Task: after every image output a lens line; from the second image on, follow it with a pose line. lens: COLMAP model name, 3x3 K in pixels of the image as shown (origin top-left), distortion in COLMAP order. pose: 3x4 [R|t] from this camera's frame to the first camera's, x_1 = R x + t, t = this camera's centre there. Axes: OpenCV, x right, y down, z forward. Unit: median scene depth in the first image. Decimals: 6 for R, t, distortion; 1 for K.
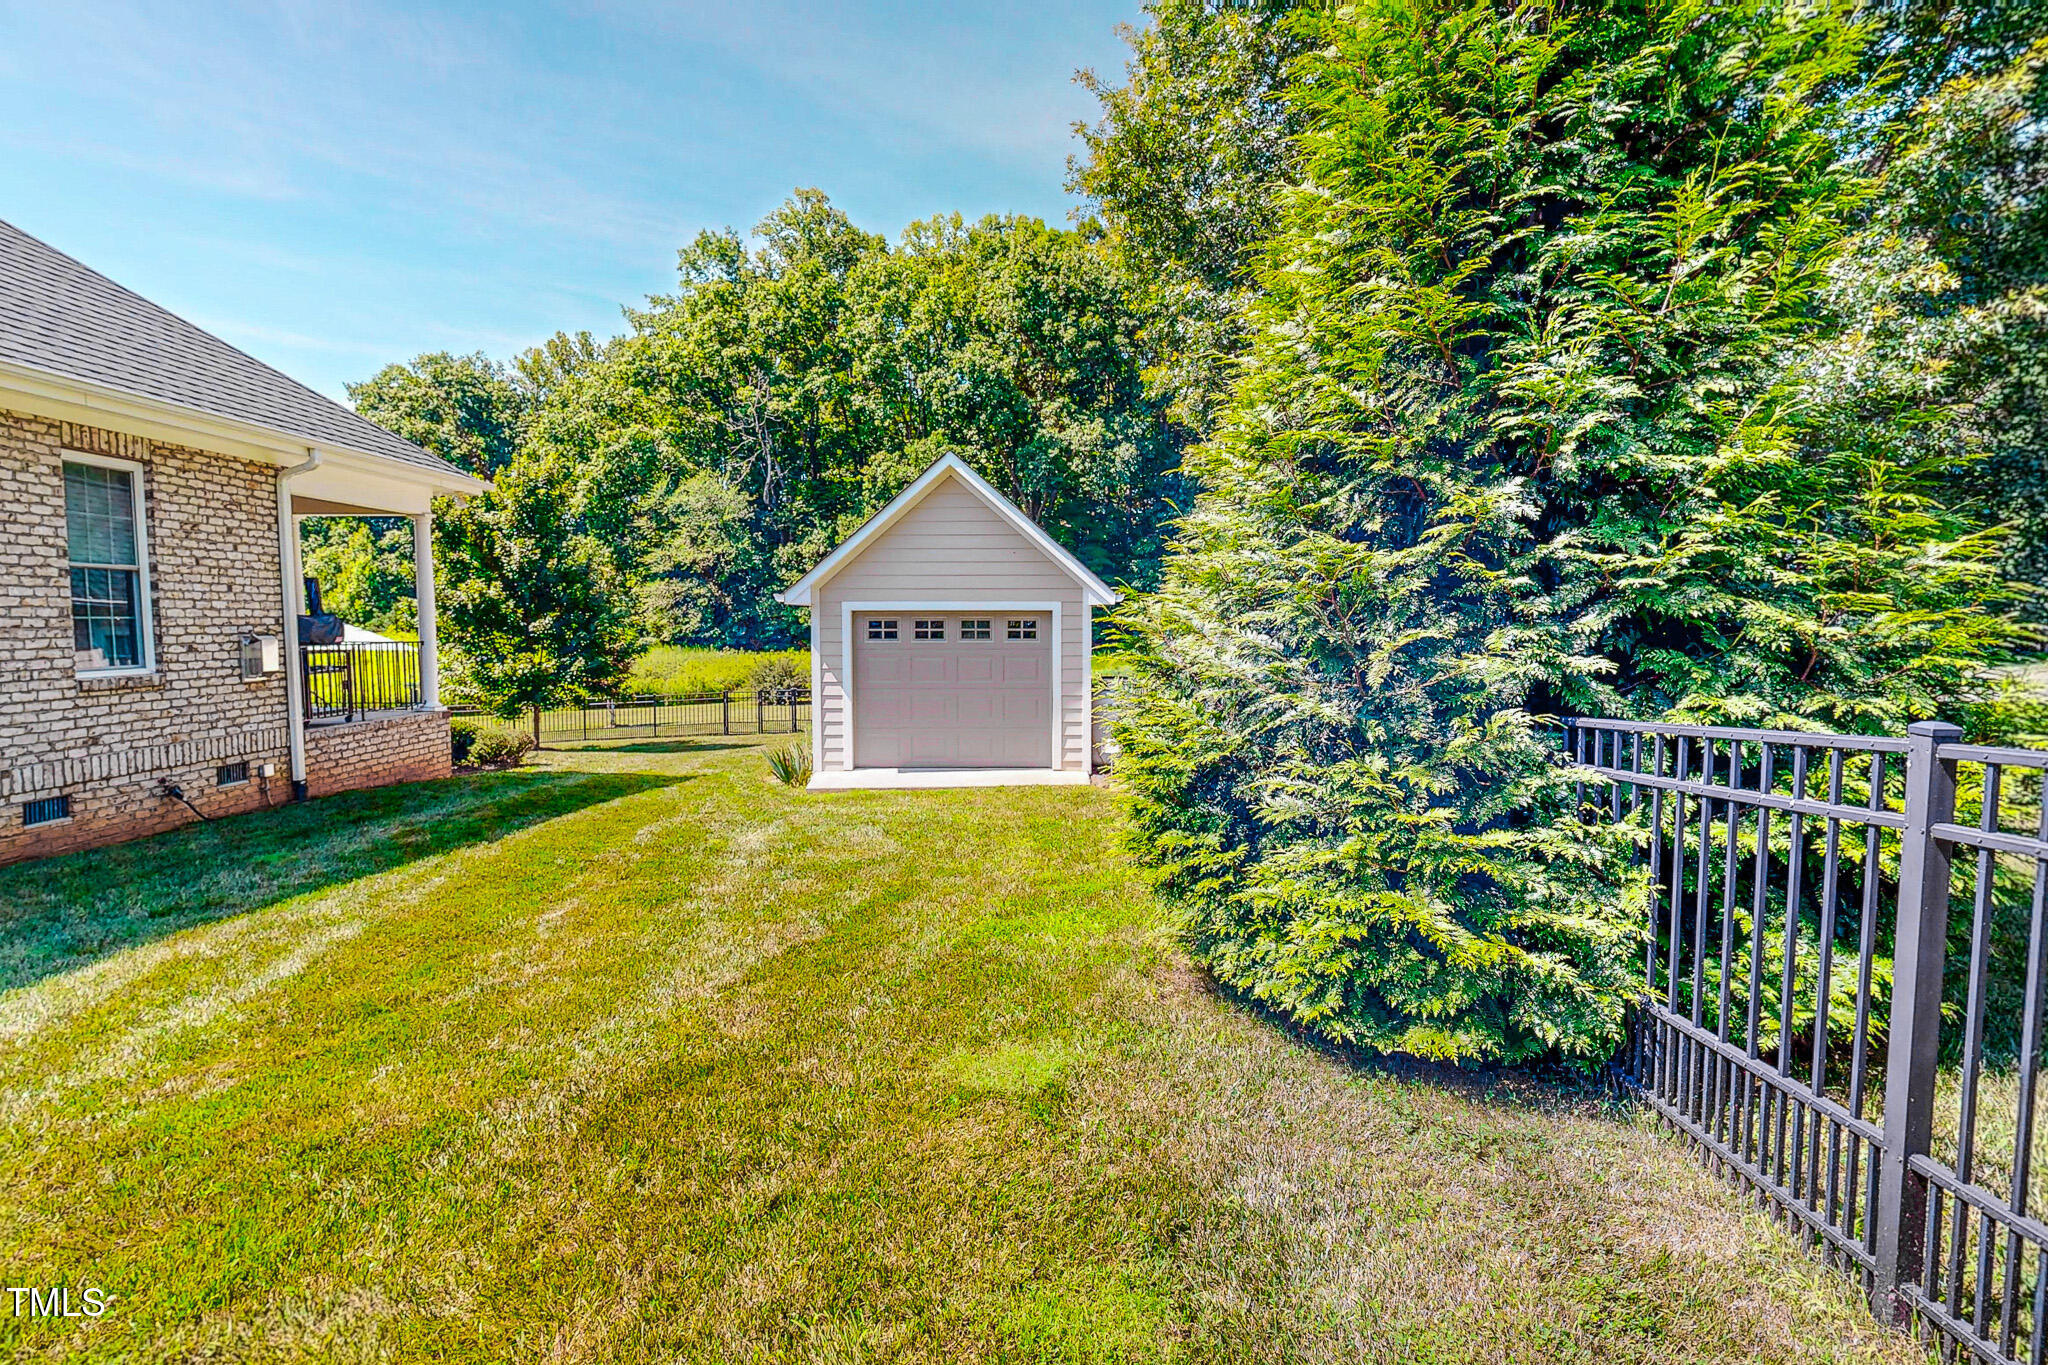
lens RADIAL K [[1015.8, 0, 1024.0], [0, 1015.8, 682.5], [0, 0, 1]] dist [0.000254, -0.000006]
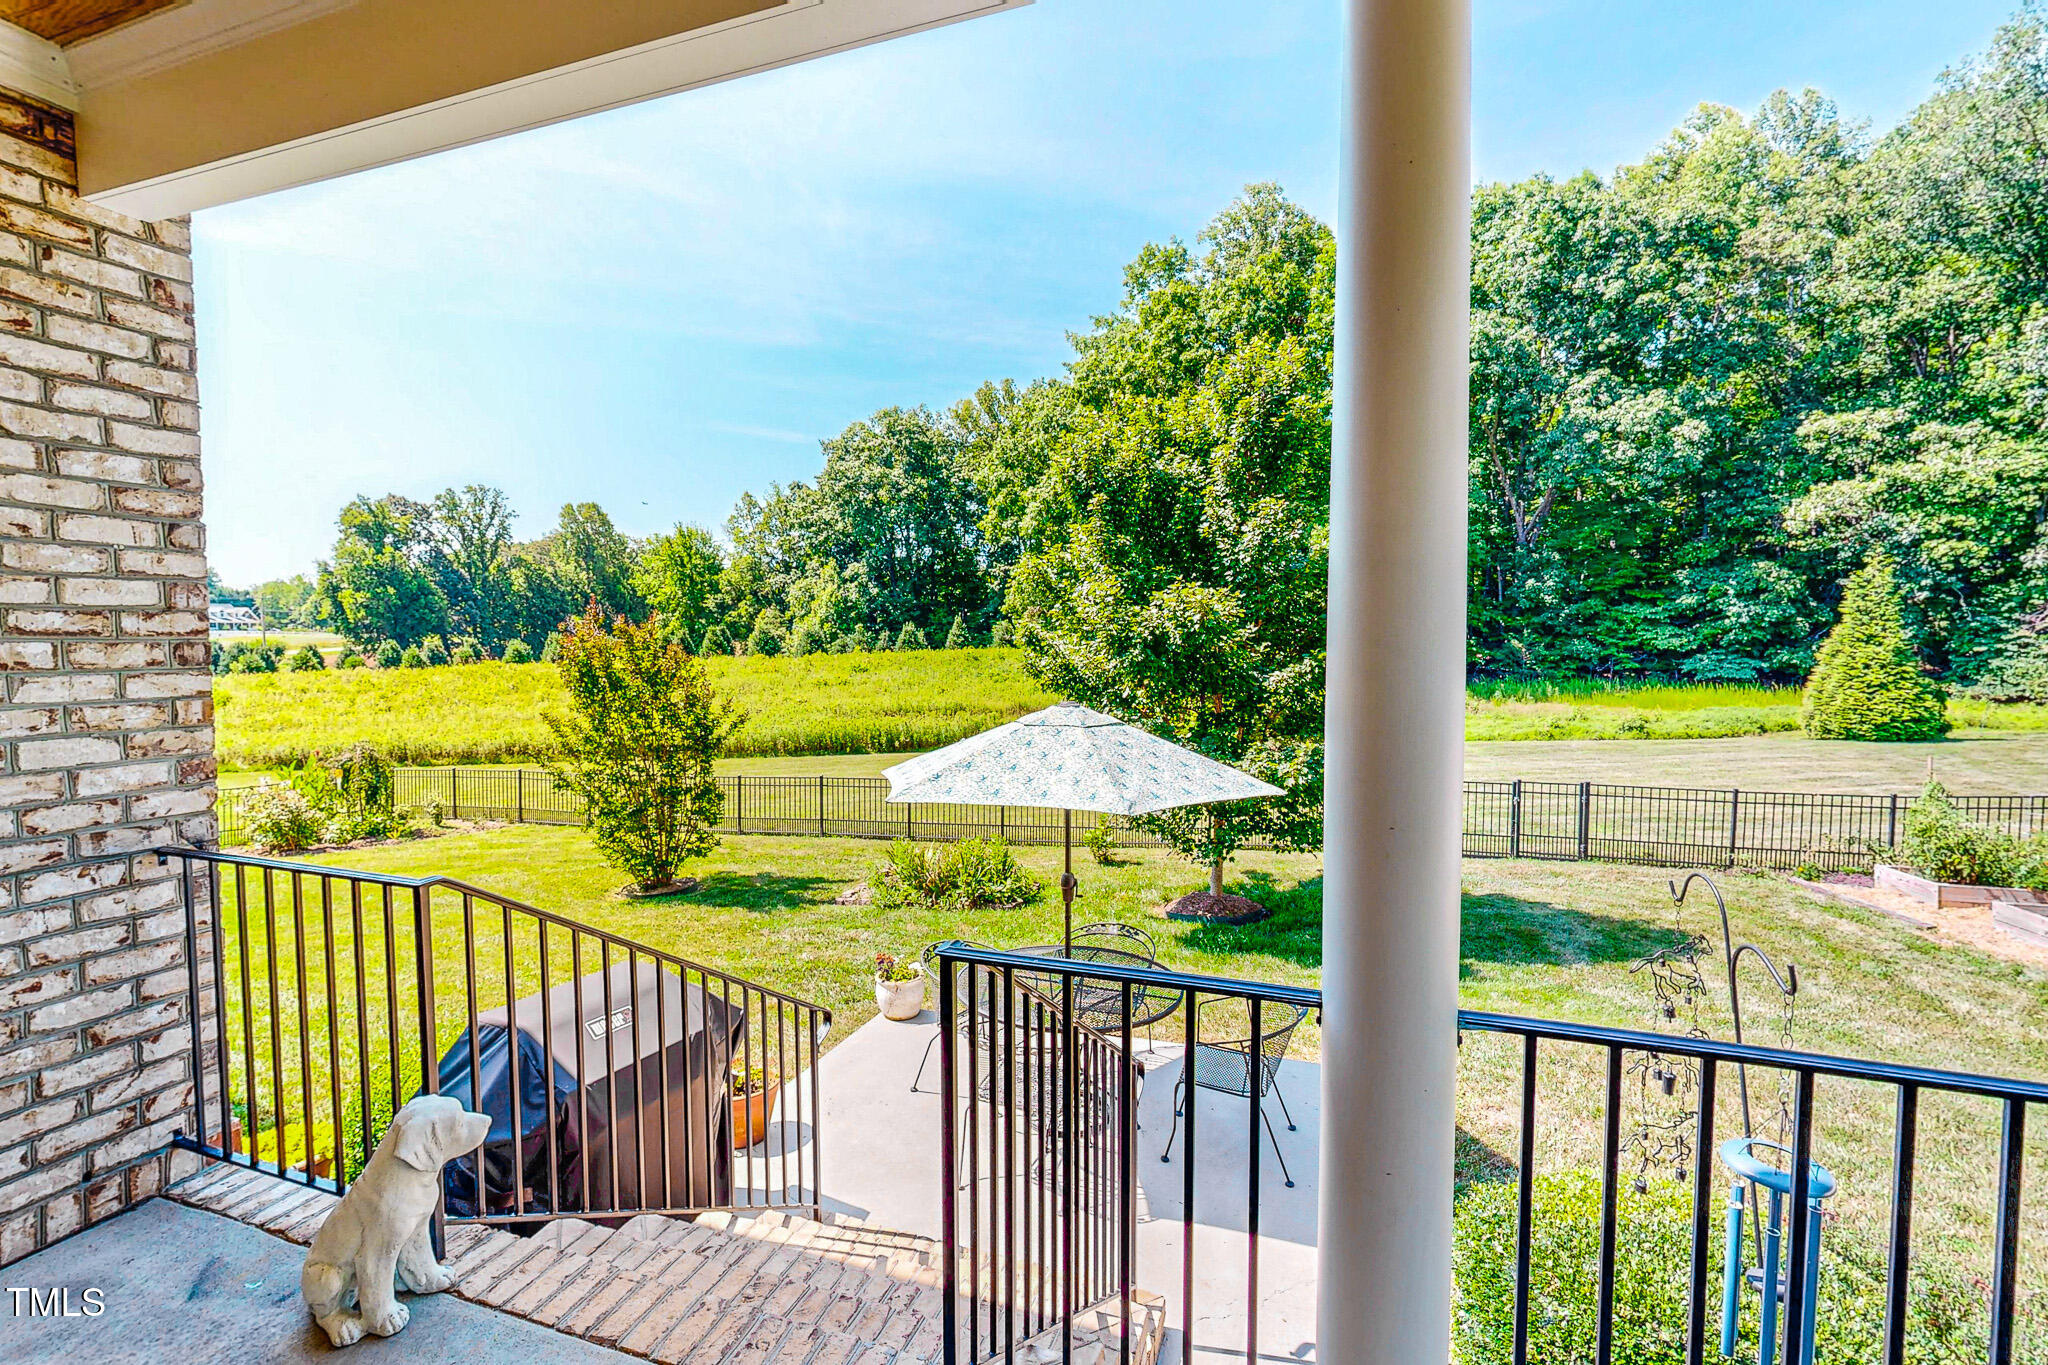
lens RADIAL K [[889.1, 0, 1023.7], [0, 889.1, 685.7], [0, 0, 1]] dist [-0.000320, 0.000035]
pose [[0.940003, 0.019948, -0.340582, -0.144574], [-0.022712, 0.999734, -0.004132, -0.016127], [0.340409, 0.011620, 0.940206, 0.182314]]
